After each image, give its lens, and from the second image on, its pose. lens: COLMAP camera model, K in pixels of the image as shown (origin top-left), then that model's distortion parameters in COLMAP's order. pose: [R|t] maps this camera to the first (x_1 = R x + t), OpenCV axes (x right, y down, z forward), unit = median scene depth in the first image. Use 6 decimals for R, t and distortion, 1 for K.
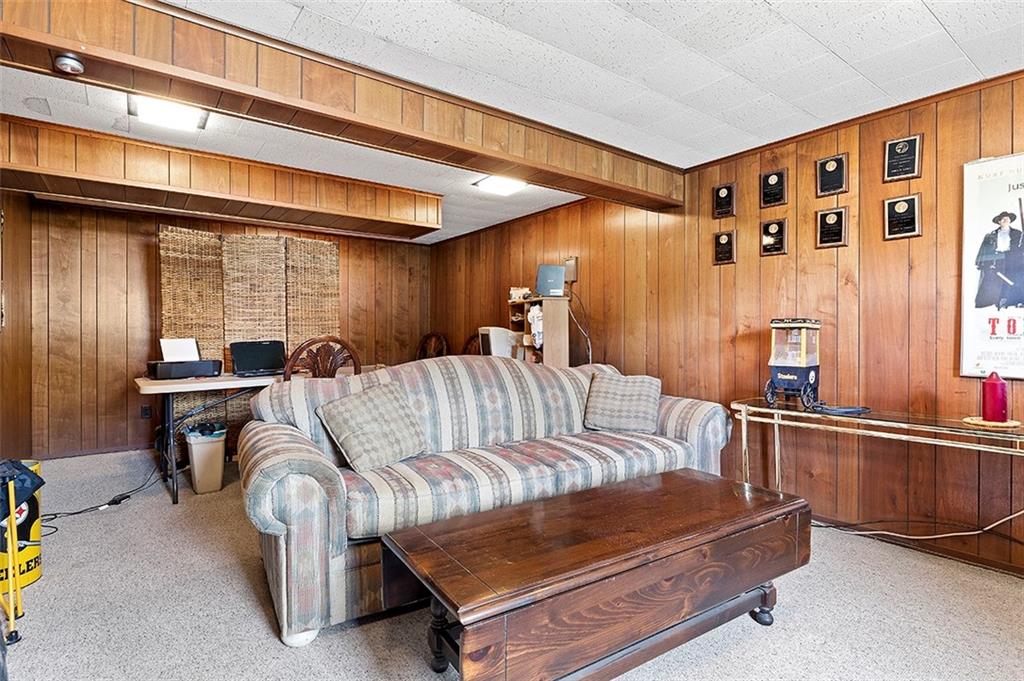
lens RADIAL K [[513.6, 0, 512.0], [0, 513.6, 340.5], [0, 0, 1]] dist [-0.001752, -0.001486]
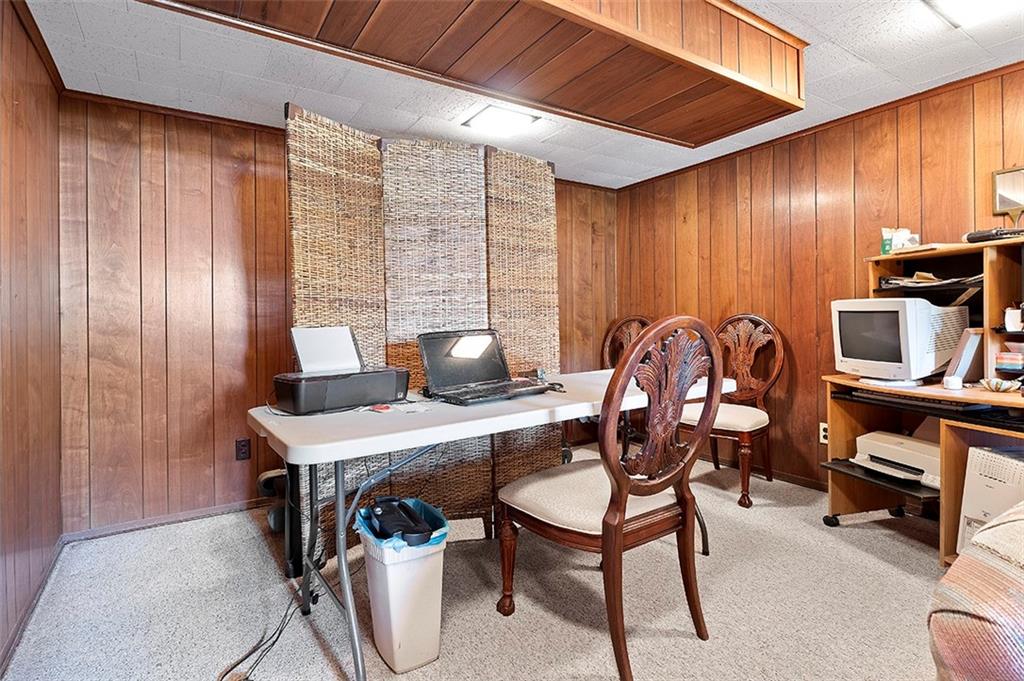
lens RADIAL K [[514.6, 0, 513.8], [0, 514.6, 326.2], [0, 0, 1]] dist [-0.005468, 0.000846]
pose [[0.997696, -0.012607, -0.066662, -0.375004], [0.012227, 0.999907, -0.006118, 0.000163], [0.066733, 0.005288, 0.997757, 0.441118]]
